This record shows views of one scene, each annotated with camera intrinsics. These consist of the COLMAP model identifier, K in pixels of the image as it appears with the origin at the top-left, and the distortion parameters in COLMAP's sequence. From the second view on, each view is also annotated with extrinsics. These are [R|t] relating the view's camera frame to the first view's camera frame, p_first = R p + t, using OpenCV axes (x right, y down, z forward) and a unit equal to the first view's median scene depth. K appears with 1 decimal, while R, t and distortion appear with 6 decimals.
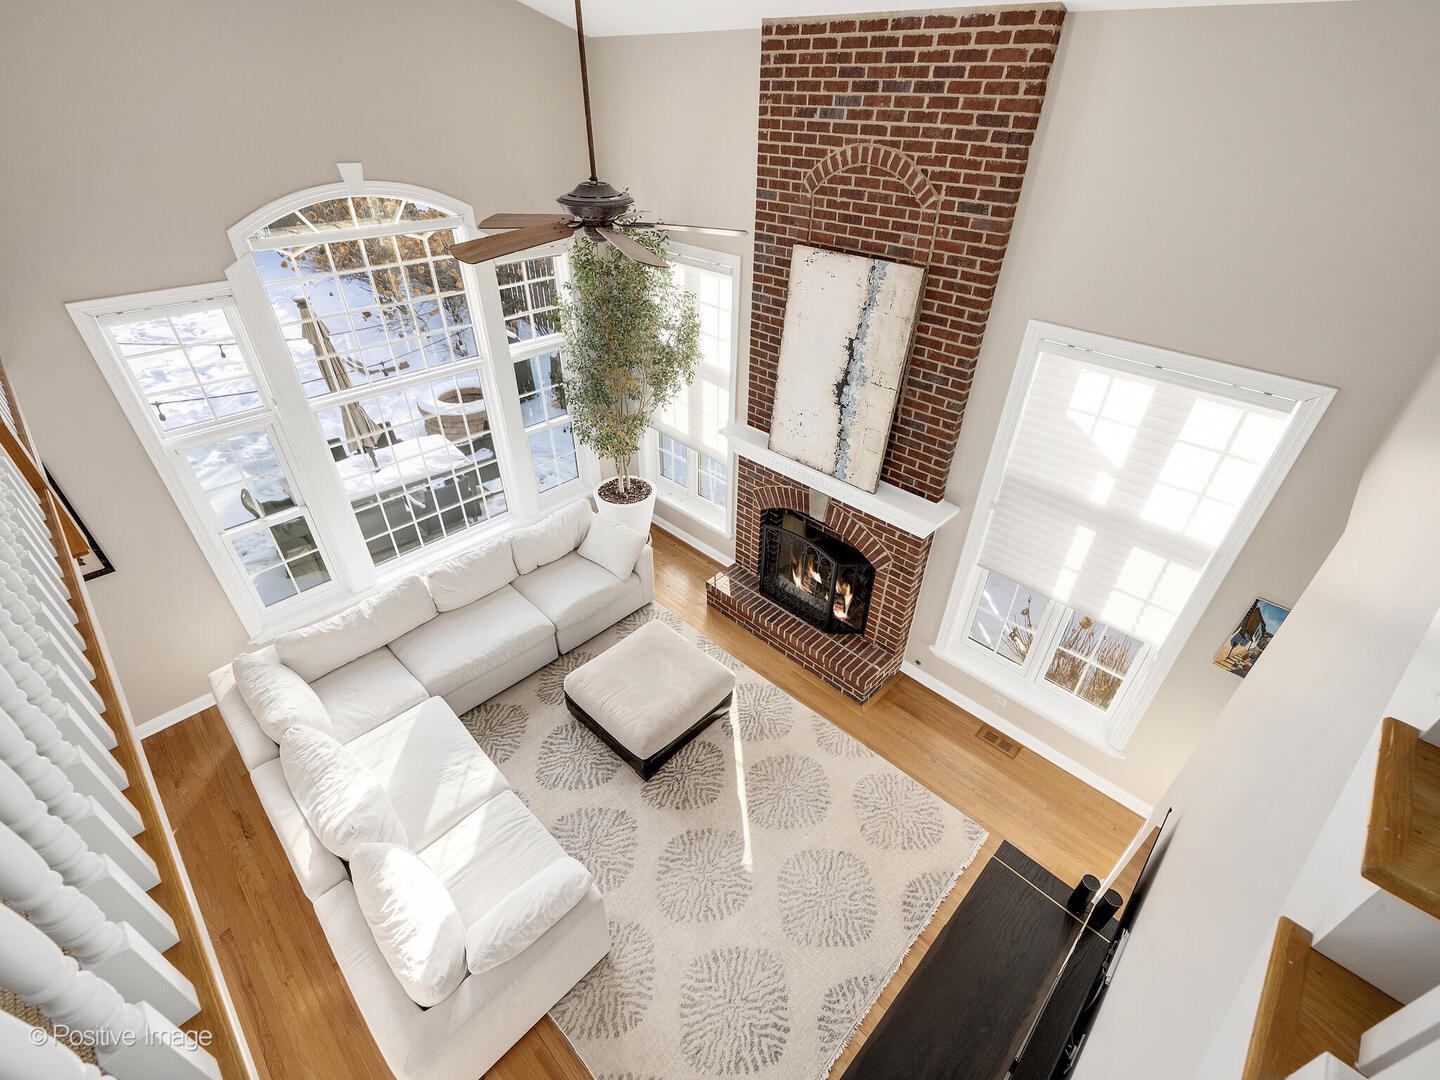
lens RADIAL K [[643.2, 0, 724.4], [0, 643.2, 542.4], [0, 0, 1]] dist [-0.003949, -0.001039]
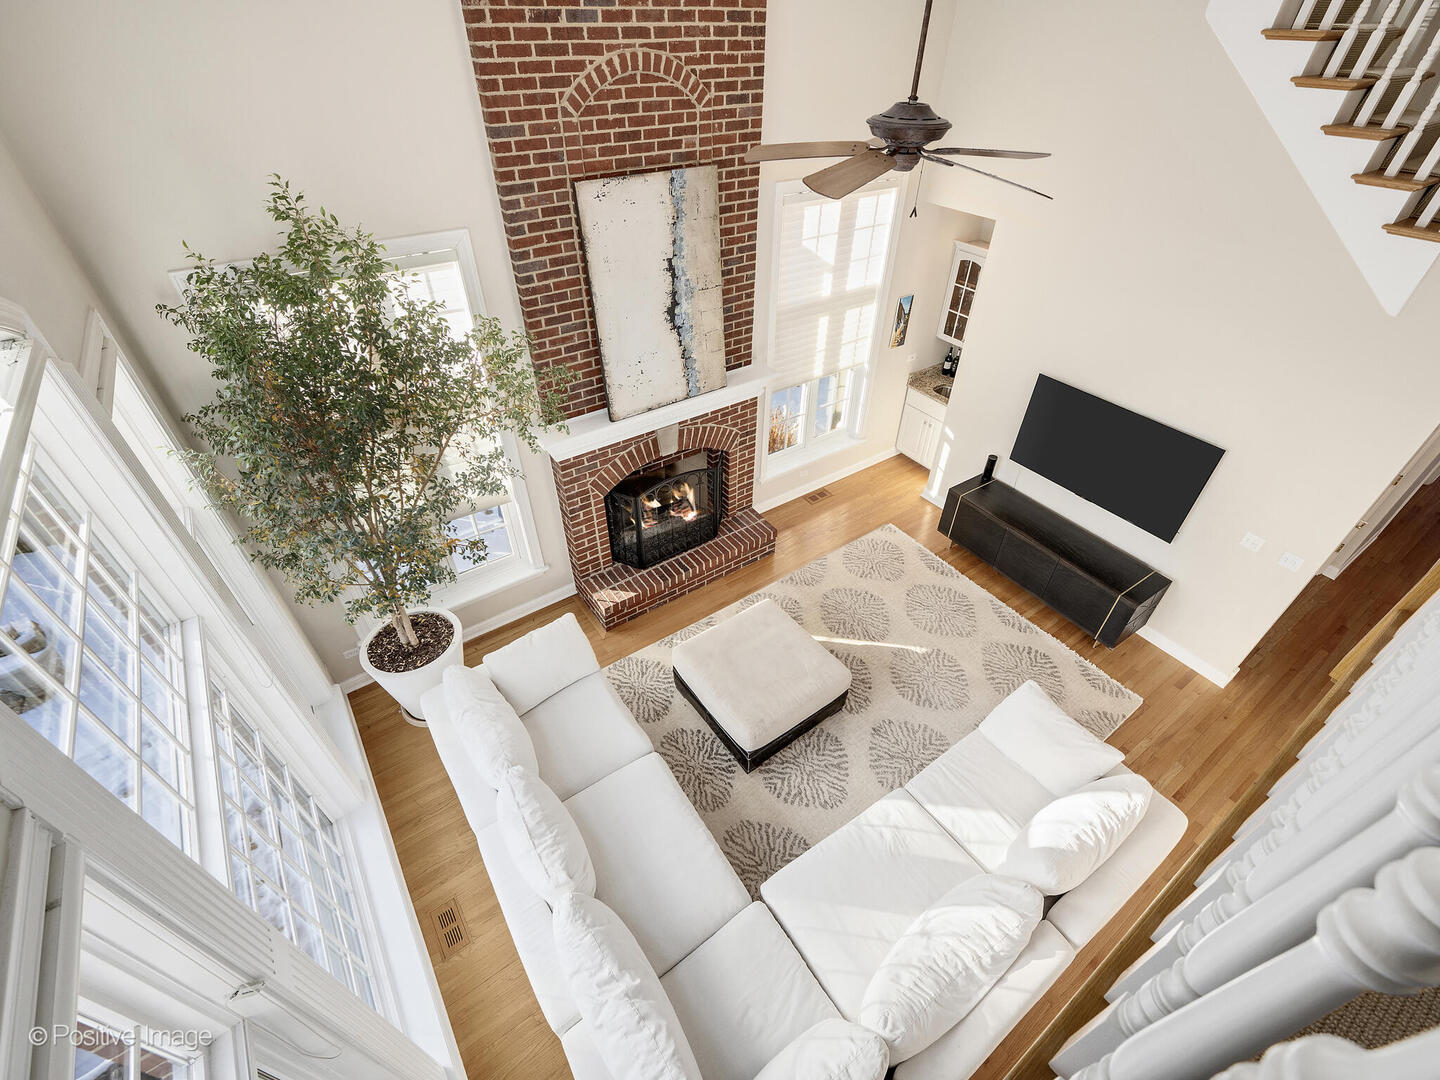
lens RADIAL K [[643.2, 0, 729.2], [0, 643.2, 543.4], [0, 0, 1]] dist [-0.003949, -0.001039]
pose [[0.180015, -0.645899, 0.741896, -0.876419], [0.556812, 0.688659, 0.464445, -0.462331], [-0.810898, 0.329489, 0.483613, 0.646381]]
